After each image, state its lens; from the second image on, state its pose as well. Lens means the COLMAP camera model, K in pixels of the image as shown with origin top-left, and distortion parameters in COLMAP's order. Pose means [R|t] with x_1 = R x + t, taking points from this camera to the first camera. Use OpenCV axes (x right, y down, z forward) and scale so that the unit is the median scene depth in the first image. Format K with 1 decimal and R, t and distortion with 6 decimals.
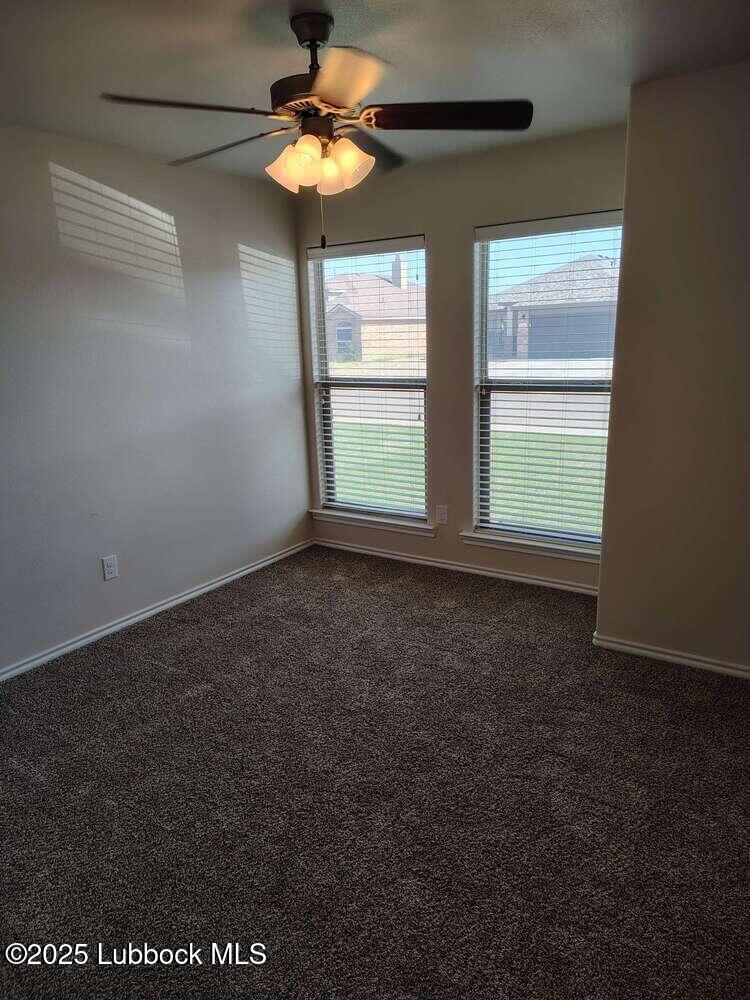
lens RADIAL K [[688.4, 0, 366.4], [0, 688.4, 504.9], [0, 0, 1]] dist [0.021814, -0.032608]
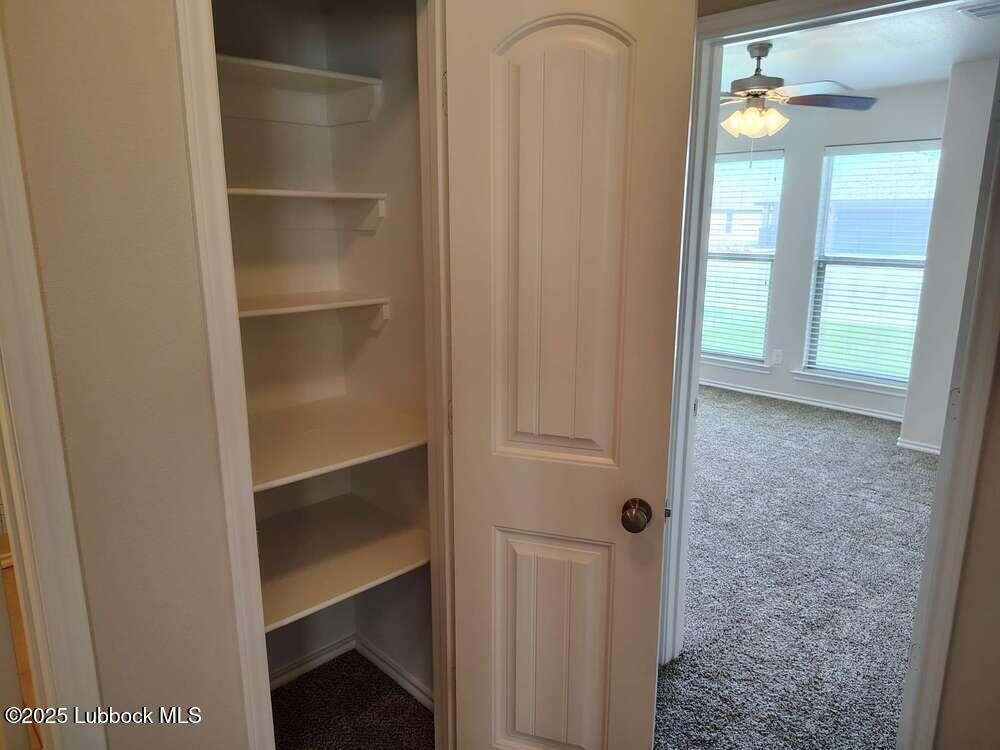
lens RADIAL K [[688.4, 0, 501.9], [0, 688.4, 371.9], [0, 0, 1]] dist [0.021814, -0.032608]
pose [[0.977418, 0.077960, -0.196407, -0.159366], [-0.083242, 0.996353, -0.018771, 0.122932], [0.194227, 0.034697, 0.980343, -0.444195]]
